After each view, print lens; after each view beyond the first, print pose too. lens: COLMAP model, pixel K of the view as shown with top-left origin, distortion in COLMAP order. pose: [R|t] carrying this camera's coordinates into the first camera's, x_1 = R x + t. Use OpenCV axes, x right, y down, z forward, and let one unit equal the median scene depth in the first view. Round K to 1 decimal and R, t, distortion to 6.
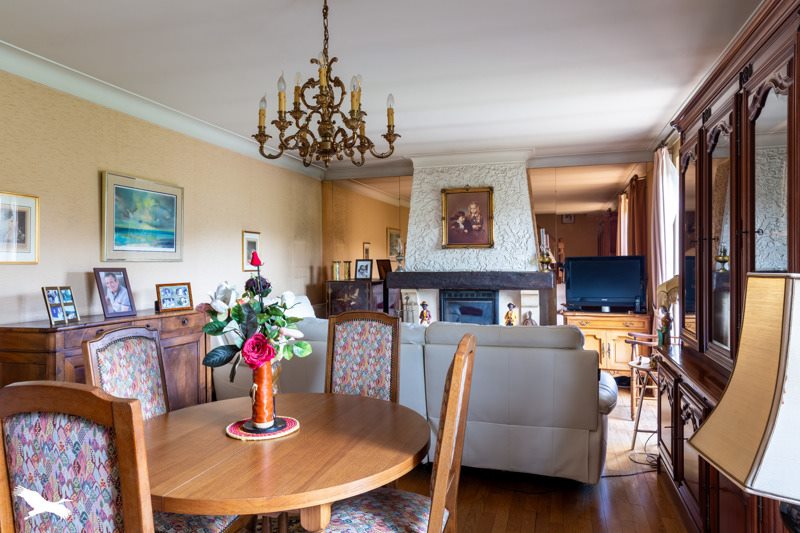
lens RADIAL K [[569.8, 0, 400.0], [0, 569.8, 266.5], [0, 0, 1]] dist [-0.003401, -0.002158]
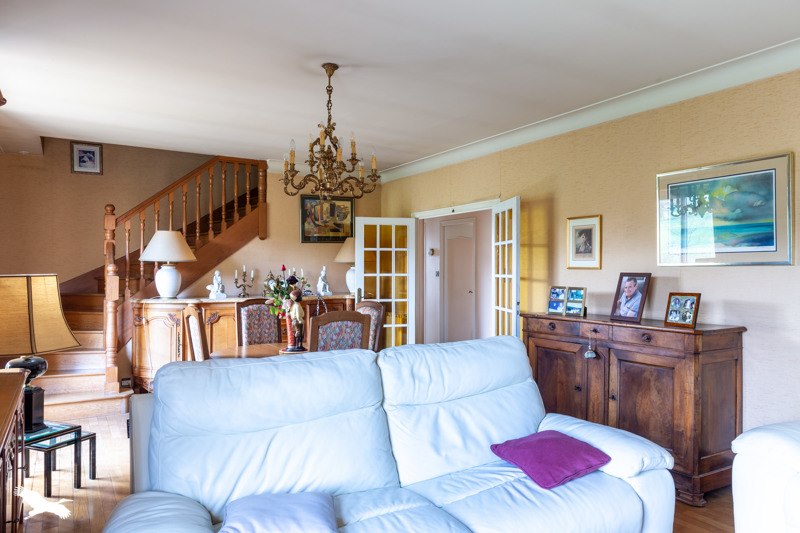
lens RADIAL K [[569.8, 0, 400.0], [0, 569.8, 266.5], [0, 0, 1]] dist [-0.003401, -0.002158]
pose [[-0.696399, -0.003379, -0.717647, 0.456629], [-0.000824, 0.999992, -0.003909, -0.004012], [0.717655, -0.002131, -0.696396, 1.263813]]
